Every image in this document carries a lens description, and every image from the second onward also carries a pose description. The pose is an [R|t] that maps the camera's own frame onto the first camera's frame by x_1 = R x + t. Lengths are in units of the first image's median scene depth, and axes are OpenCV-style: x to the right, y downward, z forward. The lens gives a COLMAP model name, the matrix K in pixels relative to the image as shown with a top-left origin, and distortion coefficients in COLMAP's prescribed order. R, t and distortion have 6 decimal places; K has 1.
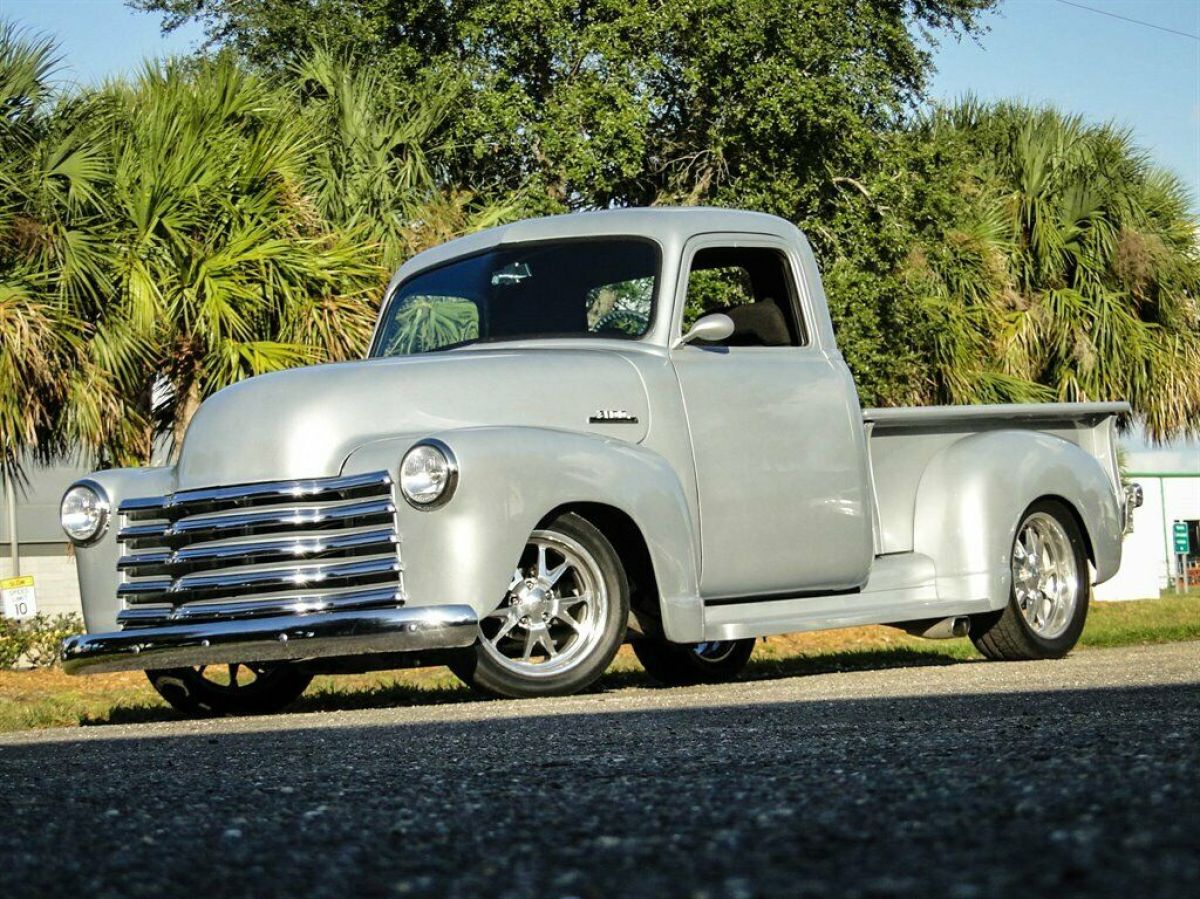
lens RADIAL K [[3717.3, 0, 600.0], [0, 3717.3, 449.5], [0, 0, 1]] dist [0.031929, -0.296666]
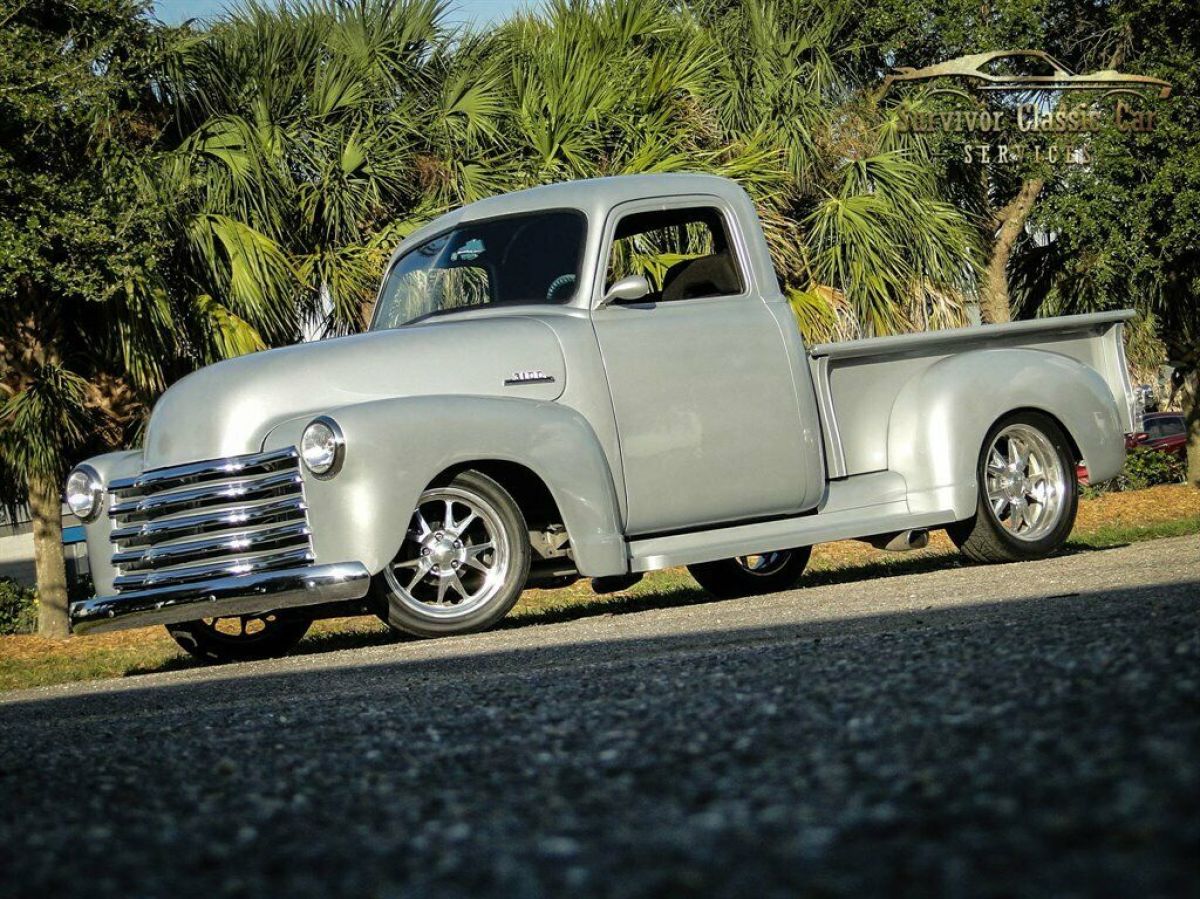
lens RADIAL K [[3717.3, 0, 600.0], [0, 3717.3, 449.5], [0, 0, 1]] dist [0.031929, -0.296666]
pose [[0.979632, -0.065159, -0.189935, 0.221347], [0.072194, 0.996929, 0.030352, -0.018567], [0.187374, -0.043446, 0.981327, -0.085338]]
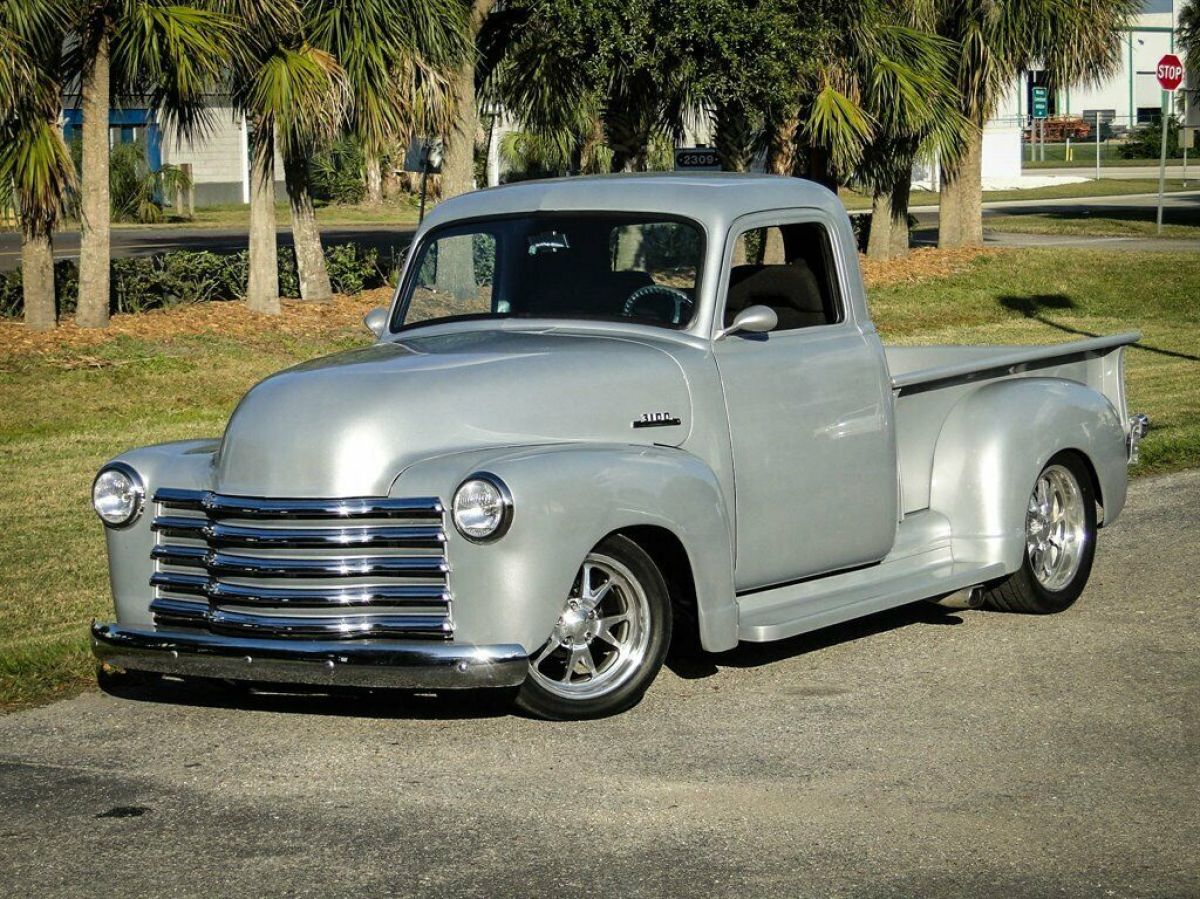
lens RADIAL K [[3711.8, 0, 565.7], [0, 3711.8, 450.1], [0, 0, 1]] dist [0.095936, -0.545554]
pose [[0.998649, 0.035959, 0.037519, -0.054152], [-0.040666, 0.990234, 0.133350, -0.124137], [-0.032358, -0.134695, 0.990359, 0.019813]]
